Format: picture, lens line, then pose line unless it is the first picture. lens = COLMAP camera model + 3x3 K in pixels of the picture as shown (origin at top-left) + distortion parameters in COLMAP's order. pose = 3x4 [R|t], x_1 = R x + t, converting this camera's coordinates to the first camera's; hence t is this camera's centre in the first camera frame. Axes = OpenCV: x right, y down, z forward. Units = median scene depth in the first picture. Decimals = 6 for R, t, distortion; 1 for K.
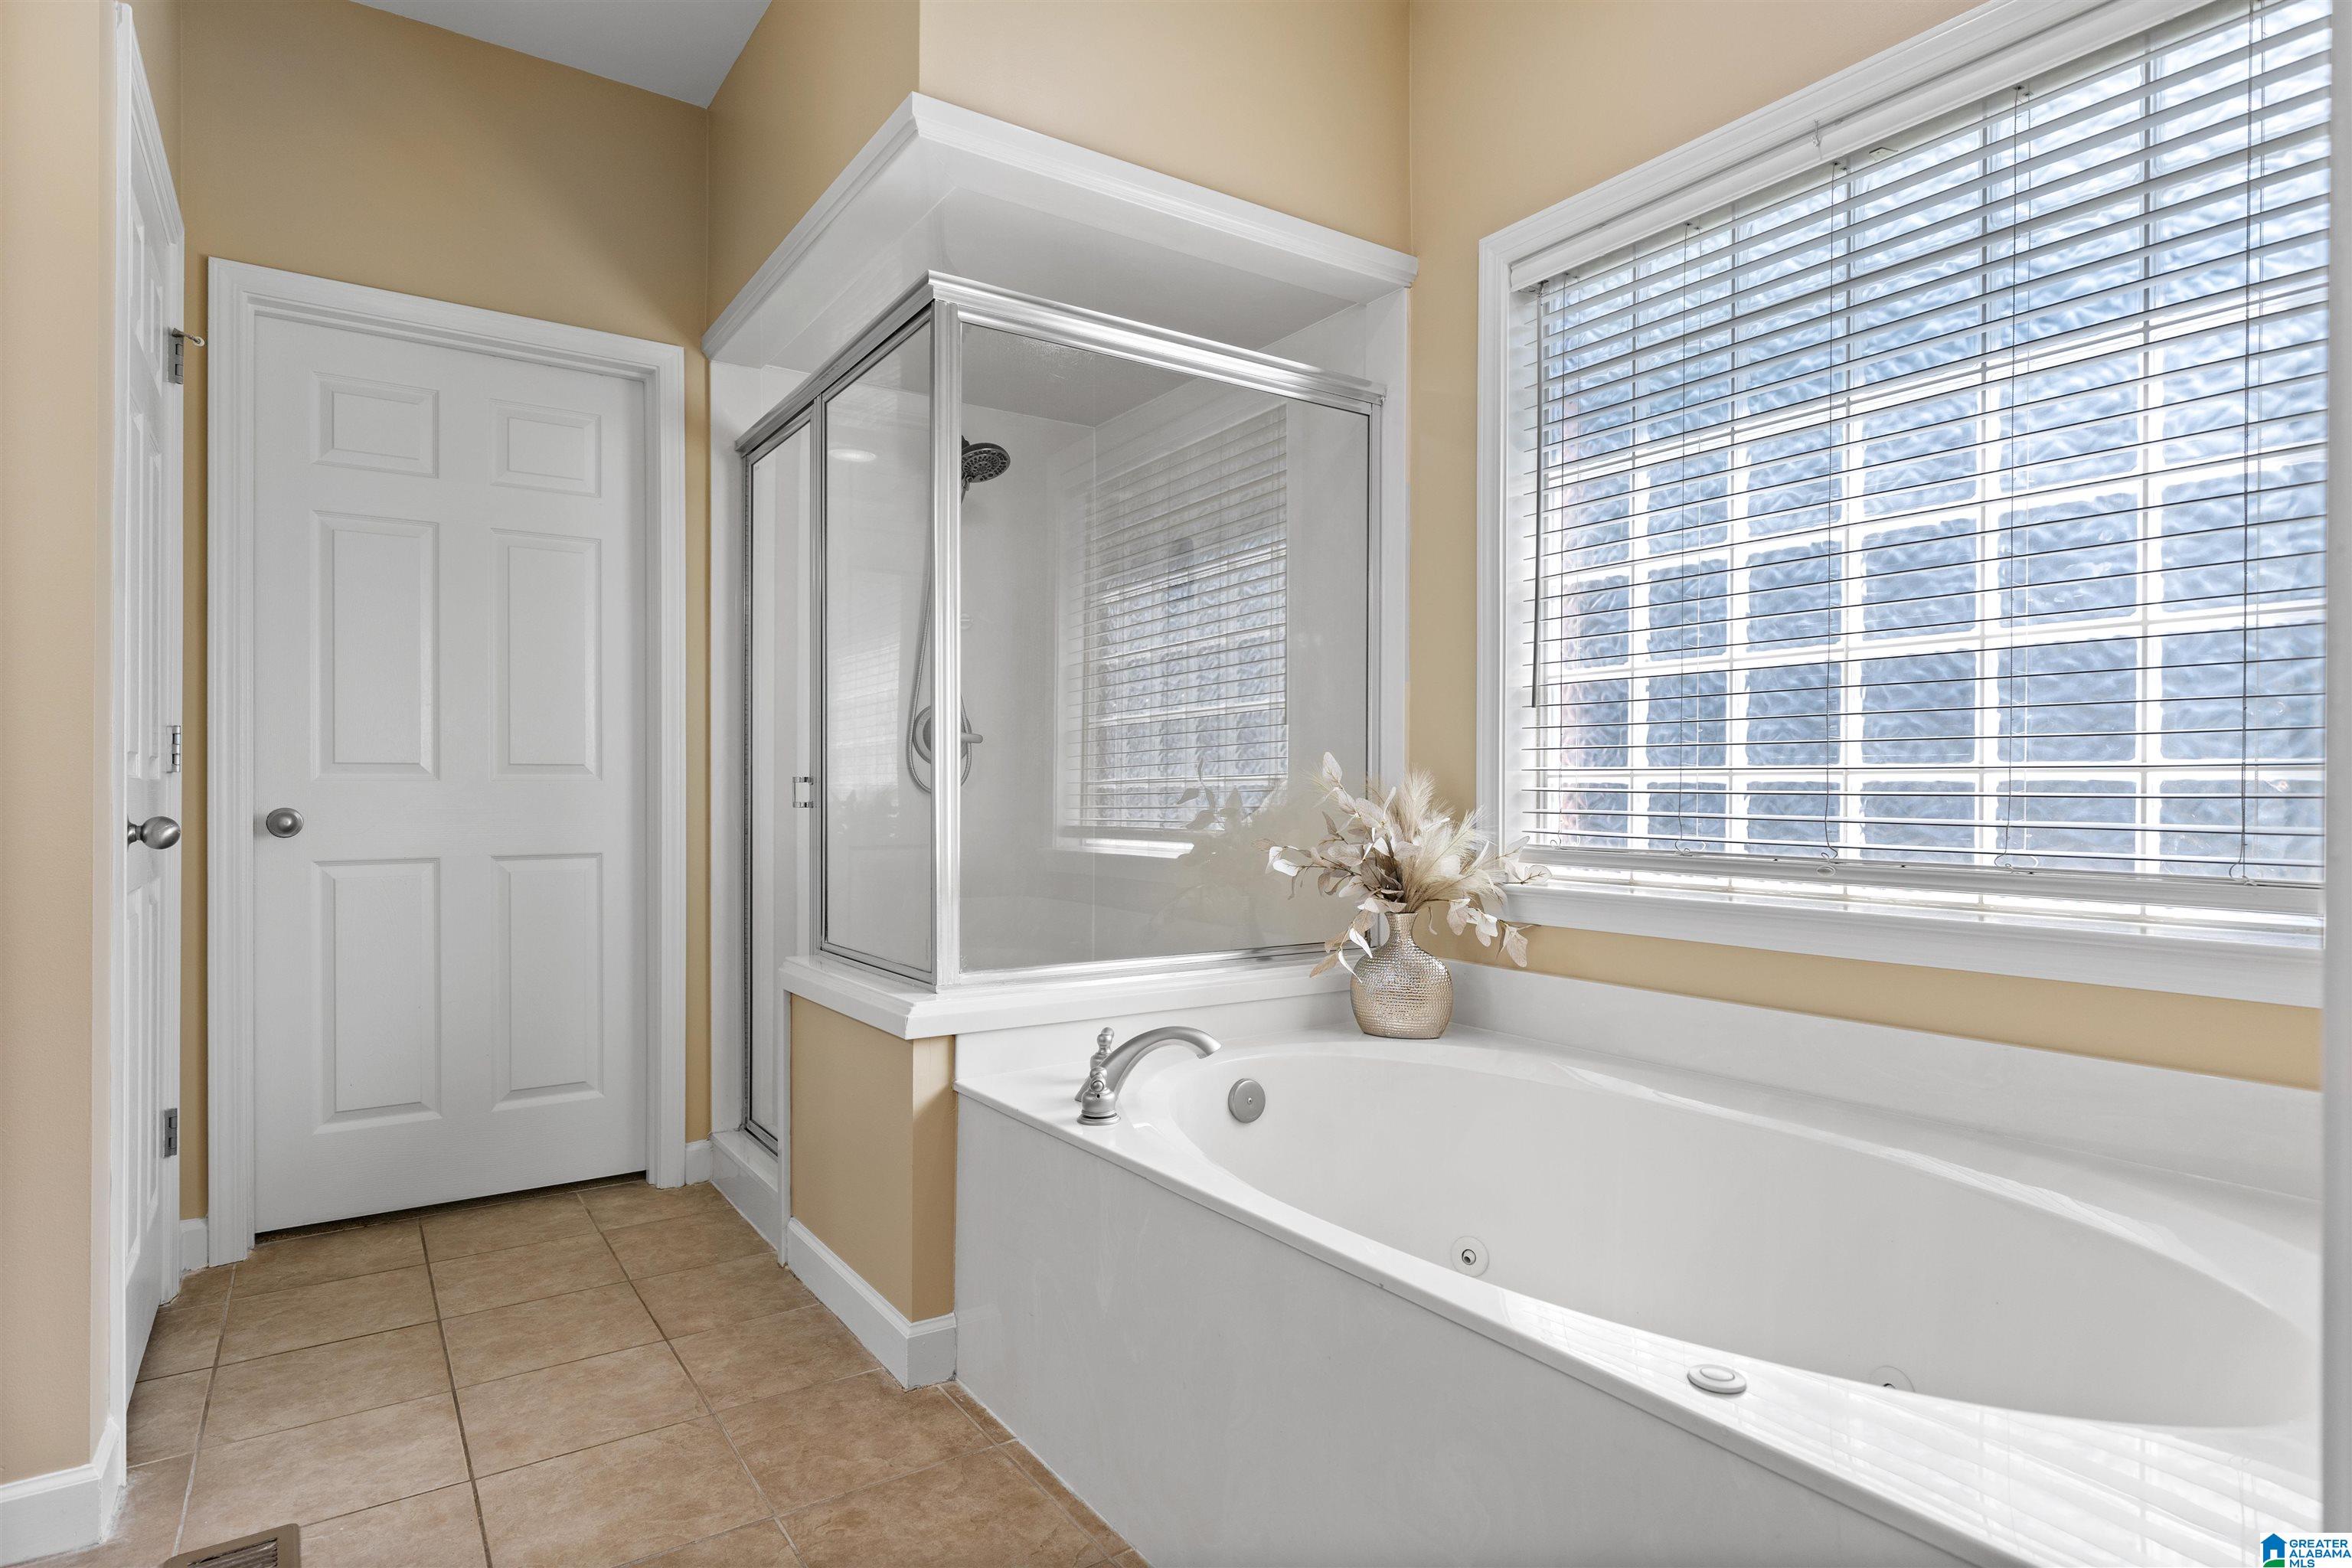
lens RADIAL K [[1242.9, 0, 1187.7], [0, 1242.9, 787.2], [0, 0, 1]] dist [-0.000237, -0.000300]
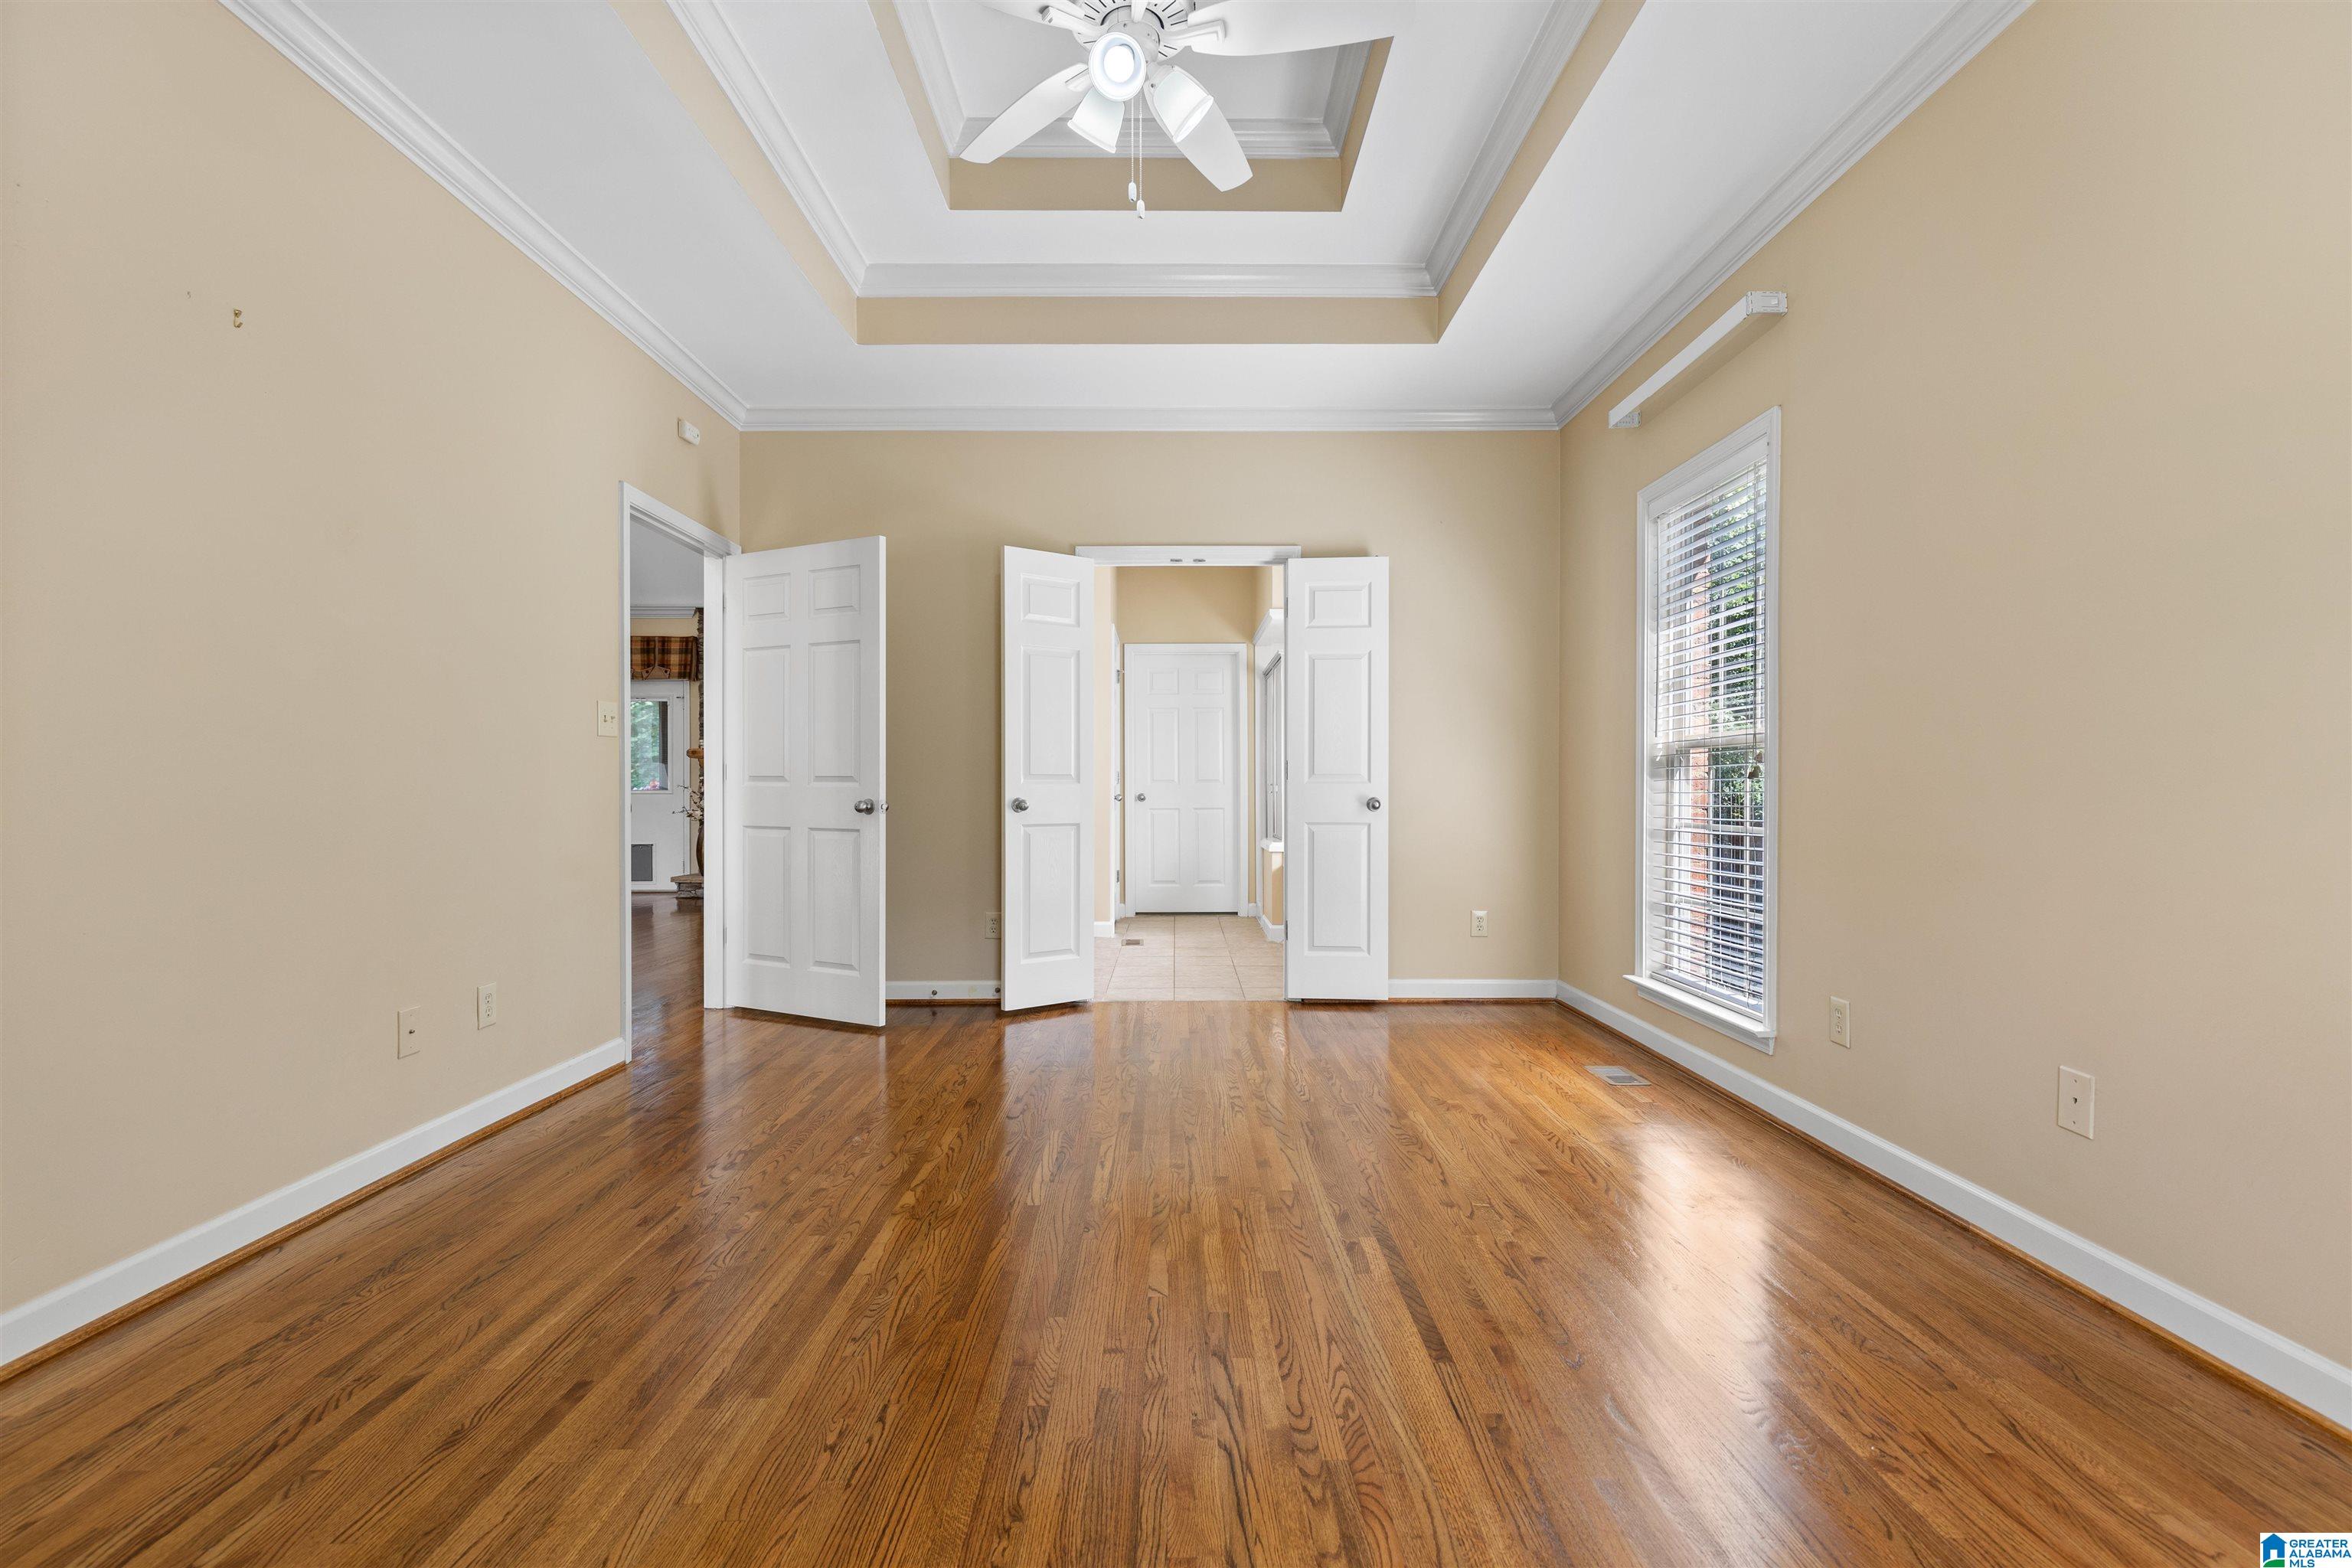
lens RADIAL K [[1059.9, 0, 1183.7], [0, 1059.9, 784.4], [0, 0, 1]] dist [0.020136, -0.009731]
pose [[0.827087, -0.002880, -0.562067, 1.148522], [0.003462, 0.999994, -0.000029, -0.008867], [0.562064, -0.001922, 0.827092, -1.536901]]
